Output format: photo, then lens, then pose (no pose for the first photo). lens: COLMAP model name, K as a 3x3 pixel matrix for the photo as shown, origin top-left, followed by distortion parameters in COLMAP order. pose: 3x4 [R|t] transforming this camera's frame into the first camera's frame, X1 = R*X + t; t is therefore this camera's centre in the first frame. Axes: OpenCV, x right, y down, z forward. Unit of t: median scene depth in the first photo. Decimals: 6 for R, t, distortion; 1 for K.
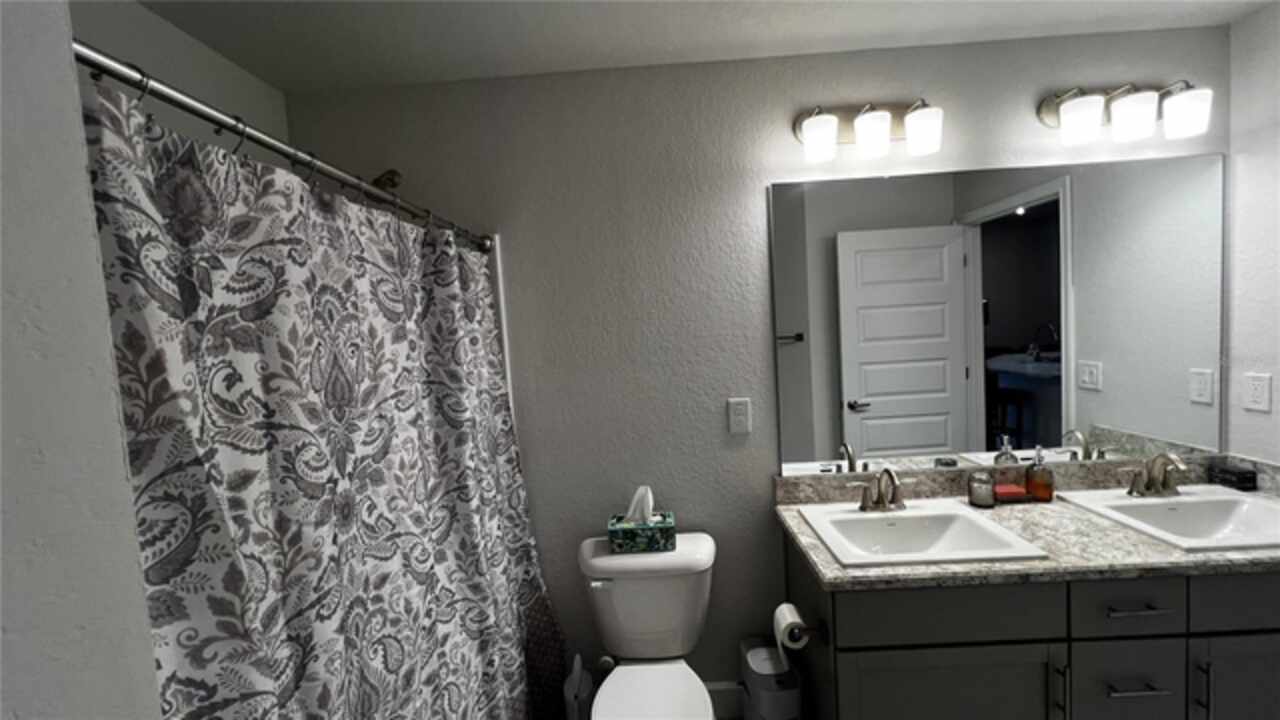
lens RADIAL K [[512.9, 0, 640.7], [0, 512.9, 362.8], [0, 0, 1]] dist [-0.001667, 0.000444]
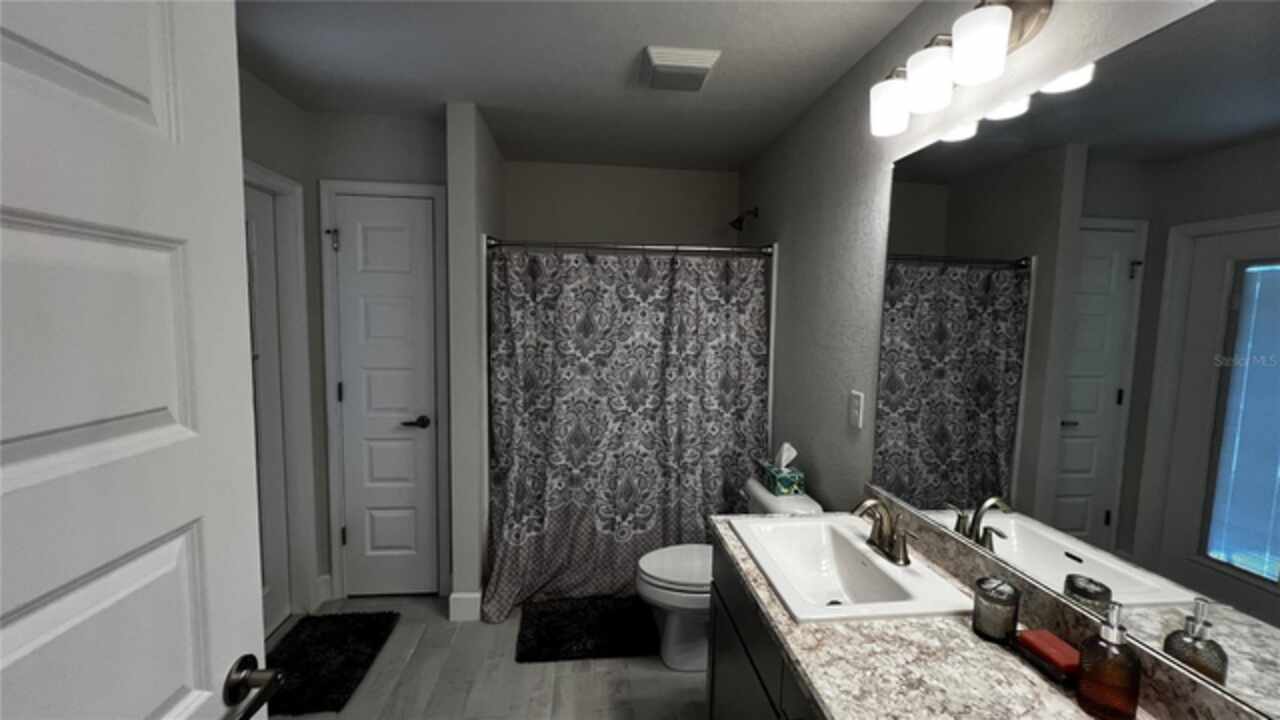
lens RADIAL K [[512.9, 0, 640.7], [0, 512.9, 362.8], [0, 0, 1]] dist [-0.001667, 0.000444]
pose [[0.124574, 0.145729, -0.981450, 1.185656], [-0.093858, 0.986451, 0.134558, -0.083717], [0.987761, 0.075355, 0.136564, 0.488773]]
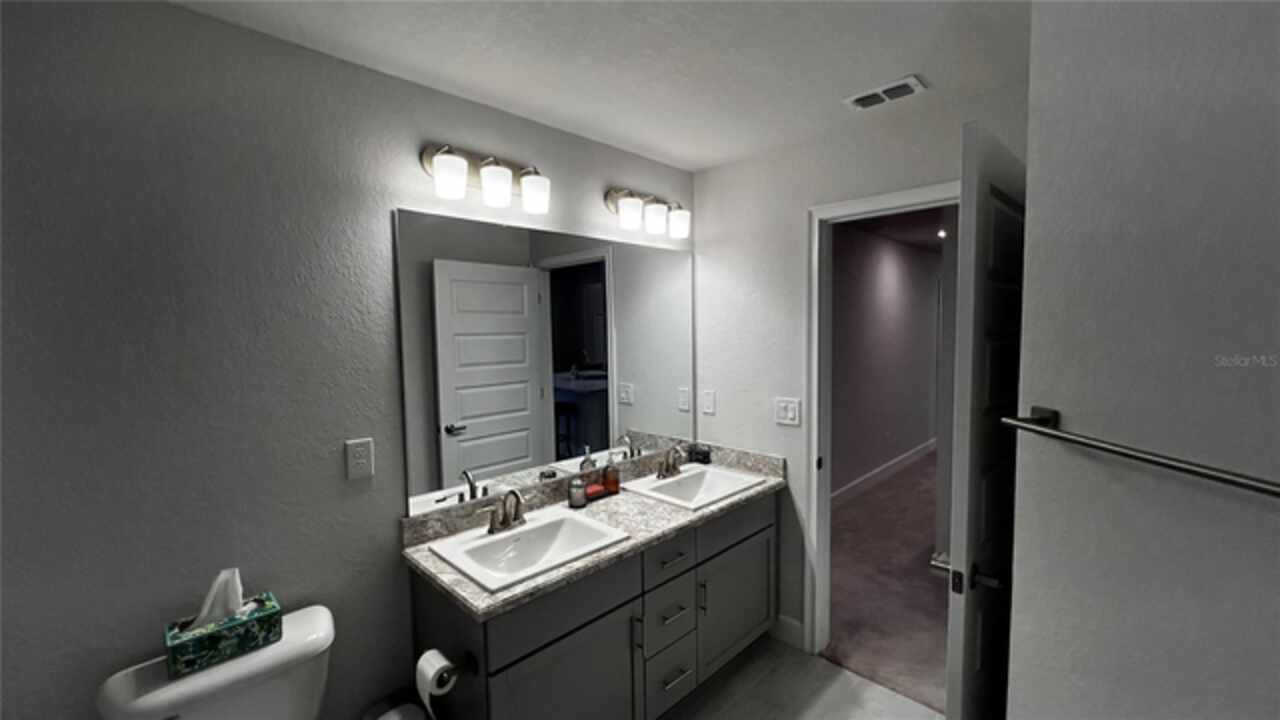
lens RADIAL K [[512.9, 0, 640.7], [0, 512.9, 362.8], [0, 0, 1]] dist [-0.001667, 0.000444]
pose [[0.689525, 0.002286, 0.724258, -0.125070], [0.021168, 0.999504, -0.023308, -0.034370], [-0.723953, 0.031403, 0.689135, 0.032005]]
